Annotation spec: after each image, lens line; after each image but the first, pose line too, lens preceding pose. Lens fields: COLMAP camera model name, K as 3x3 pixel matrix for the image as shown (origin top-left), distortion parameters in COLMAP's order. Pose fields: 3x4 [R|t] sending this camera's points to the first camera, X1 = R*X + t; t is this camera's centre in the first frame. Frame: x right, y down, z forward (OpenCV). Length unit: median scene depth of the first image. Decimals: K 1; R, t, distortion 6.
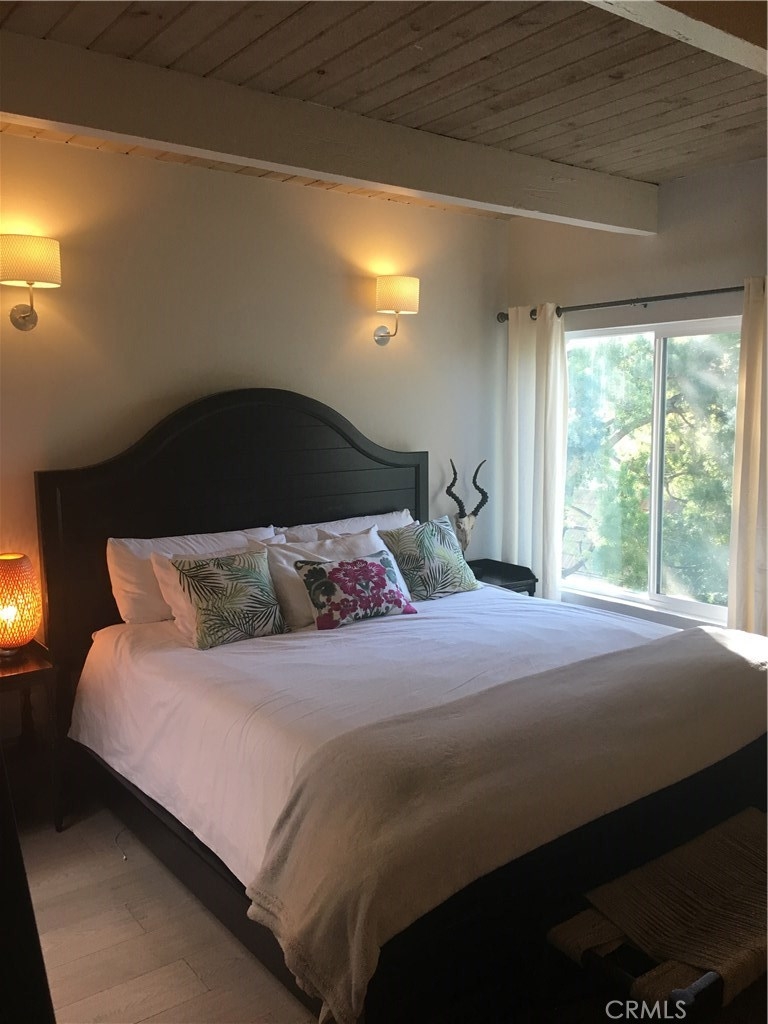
lens RADIAL K [[863.7, 0, 380.3], [0, 863.7, 512.4], [0, 0, 1]] dist [0.016701, -0.021284]
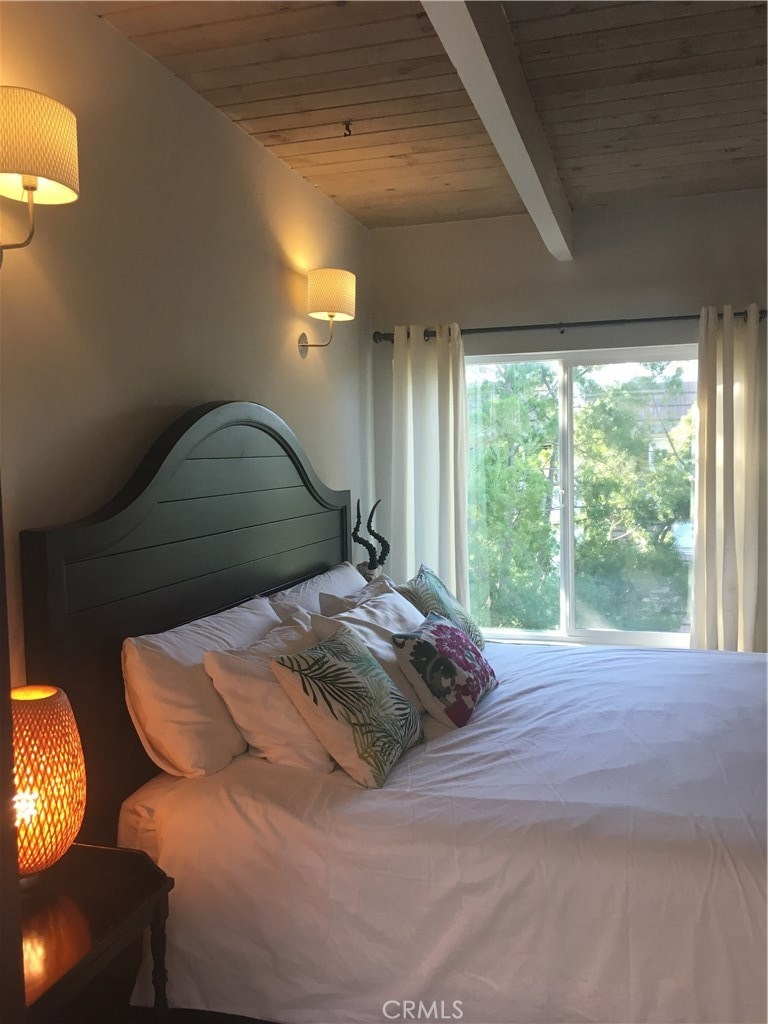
lens RADIAL K [[863.7, 0, 381.2], [0, 863.7, 516.6], [0, 0, 1]] dist [0.016701, -0.021284]
pose [[0.813527, -0.045564, 0.579740, -0.523697], [0.082219, 0.995924, -0.037100, -0.017002], [-0.575686, 0.077847, 0.813957, 0.422392]]
